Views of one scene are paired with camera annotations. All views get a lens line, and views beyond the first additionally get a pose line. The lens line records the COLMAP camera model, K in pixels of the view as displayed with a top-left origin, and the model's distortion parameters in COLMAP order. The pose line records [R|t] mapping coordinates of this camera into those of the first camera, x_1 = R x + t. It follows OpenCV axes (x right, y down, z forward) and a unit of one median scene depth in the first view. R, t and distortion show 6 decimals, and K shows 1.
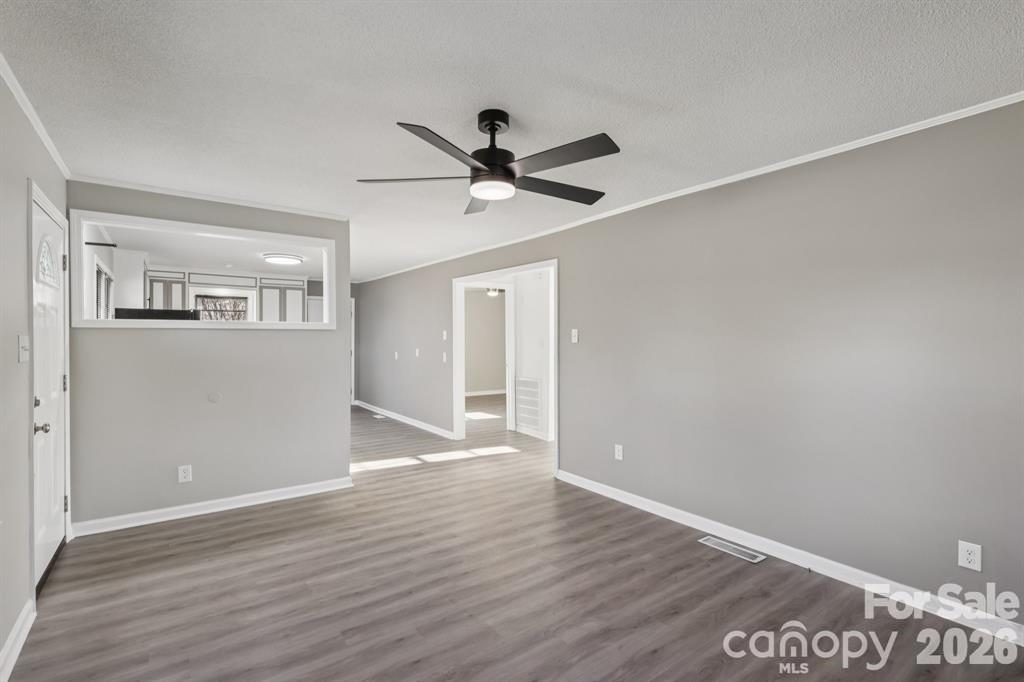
lens RADIAL K [[474.7, 0, 509.2], [0, 474.7, 335.9], [0, 0, 1]] dist [-0.000616, 0.001586]
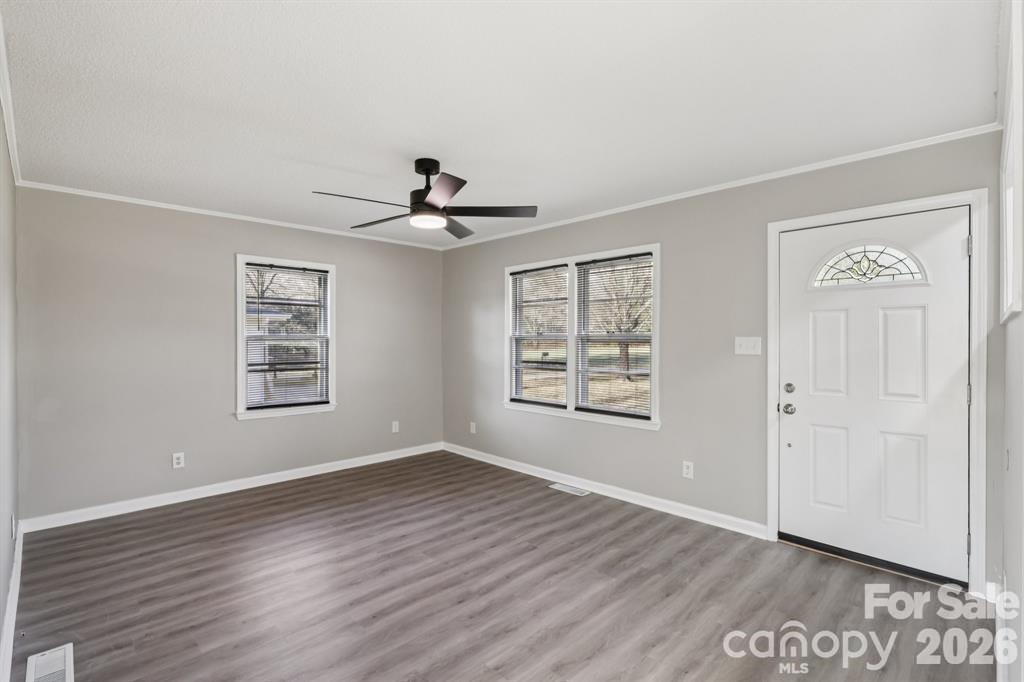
lens RADIAL K [[474.7, 0, 512.8], [0, 474.7, 344.9], [0, 0, 1]] dist [-0.000616, 0.001586]
pose [[-0.987597, 0.002979, -0.156983, -0.041845], [0.001431, 0.999949, 0.009973, 0.005123], [0.157005, 0.009625, -0.987551, 1.614836]]
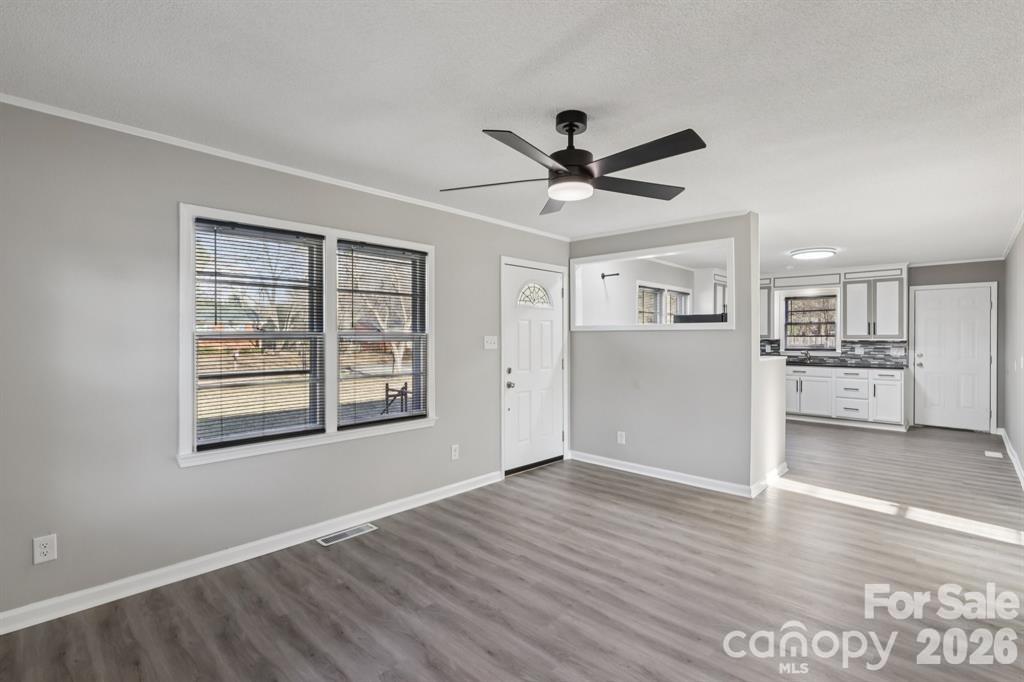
lens RADIAL K [[474.7, 0, 514.3], [0, 474.7, 338.8], [0, 0, 1]] dist [-0.000616, 0.001586]
pose [[0.190318, 0.004018, -0.981714, 0.657474], [0.002181, 0.999987, 0.004516, 0.000757], [0.981720, -0.003001, 0.190307, 0.493880]]
